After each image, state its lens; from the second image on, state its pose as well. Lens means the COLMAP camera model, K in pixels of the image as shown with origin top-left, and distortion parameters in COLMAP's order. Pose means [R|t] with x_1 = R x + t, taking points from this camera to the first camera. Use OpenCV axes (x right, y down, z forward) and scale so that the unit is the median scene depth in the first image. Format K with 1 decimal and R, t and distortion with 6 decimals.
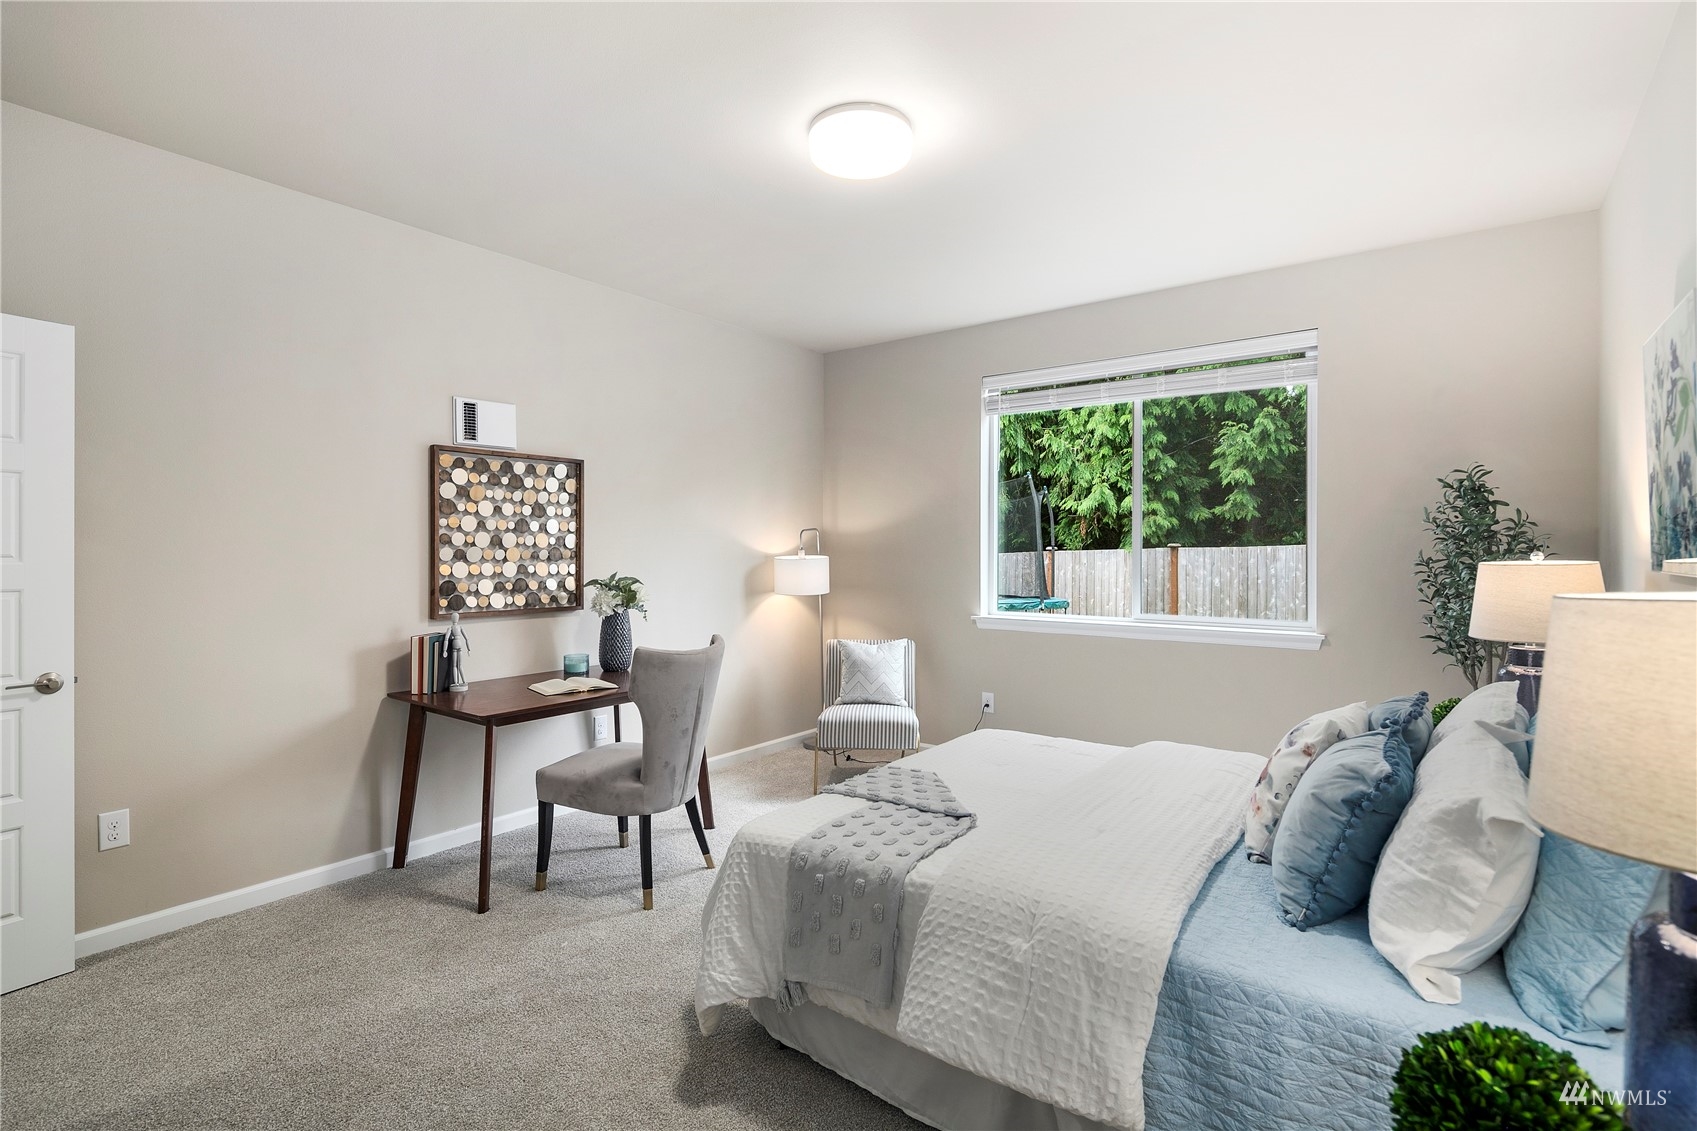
lens RADIAL K [[830.6, 0, 840.3], [0, 830.6, 555.7], [0, 0, 1]] dist [0.002299, 0.000036]
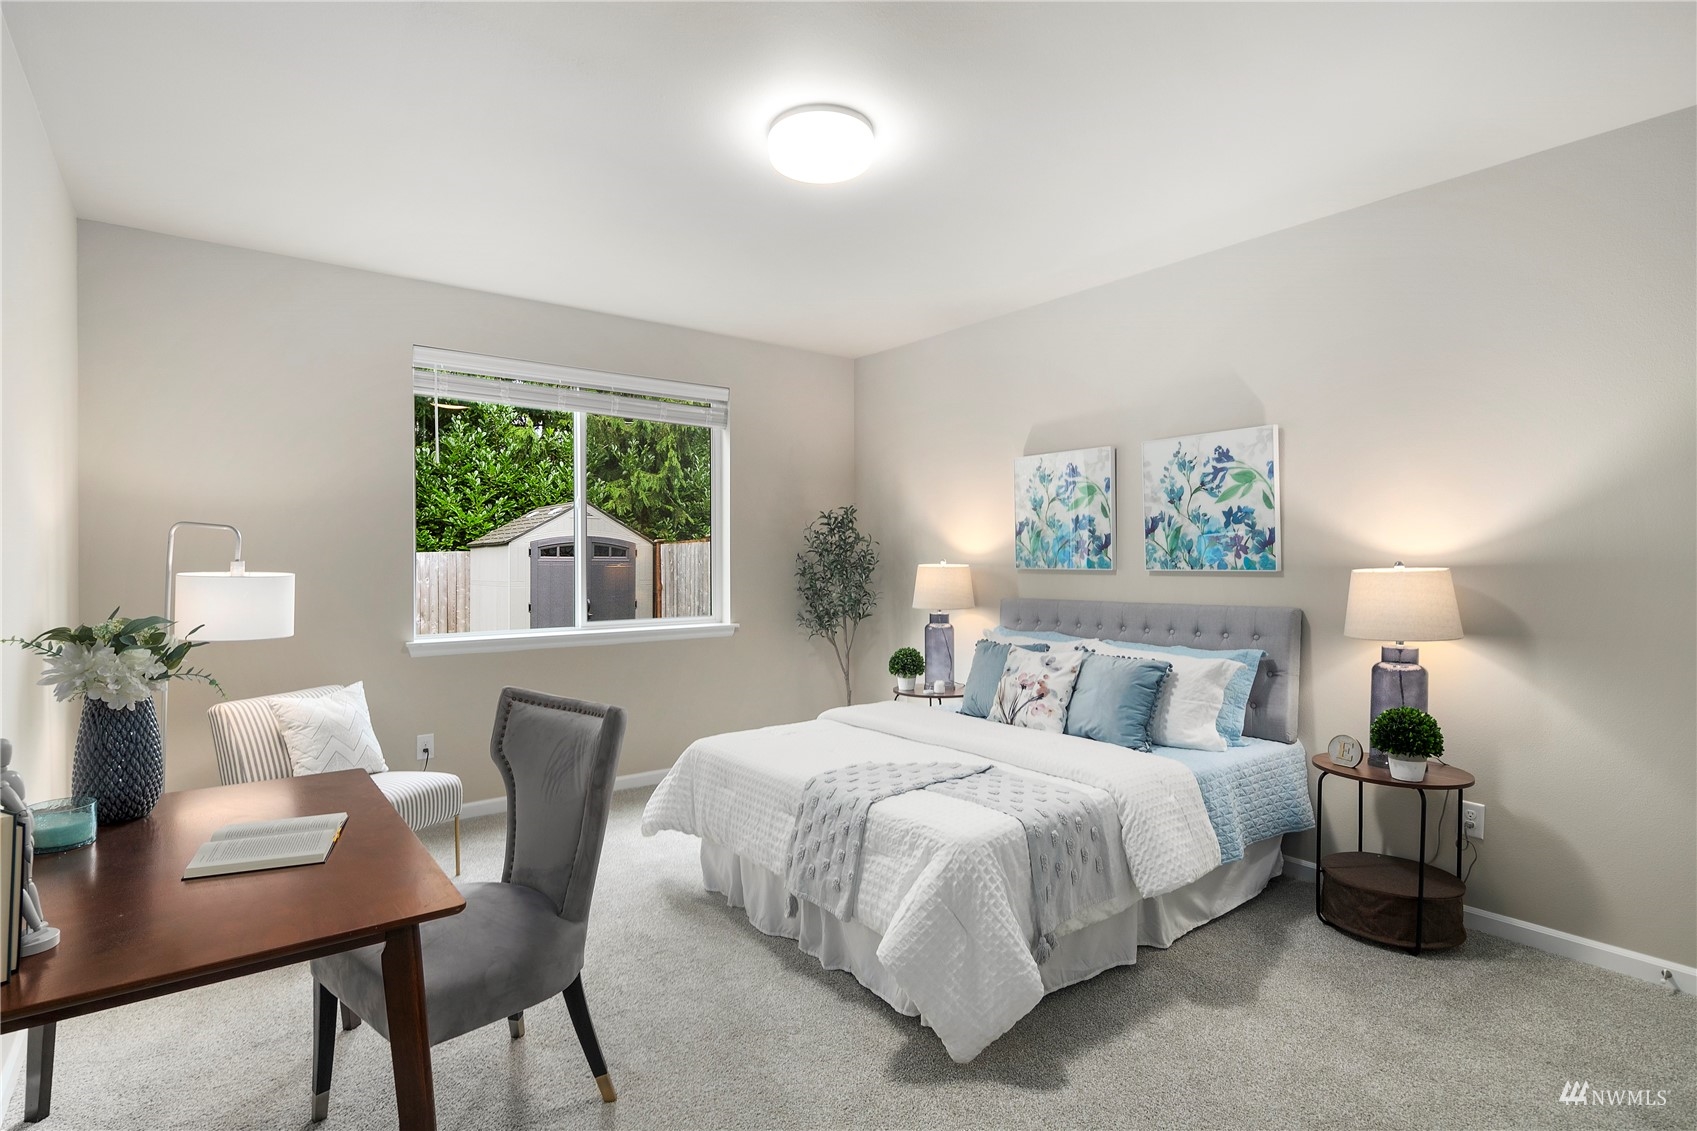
lens RADIAL K [[830.6, 0, 840.3], [0, 830.6, 555.7], [0, 0, 1]] dist [0.002299, 0.000036]
pose [[0.260115, -0.000317, 0.965578, -0.821244], [0.008956, 0.999958, -0.002084, -0.009585], [-0.965536, 0.009190, 0.260106, 0.637972]]
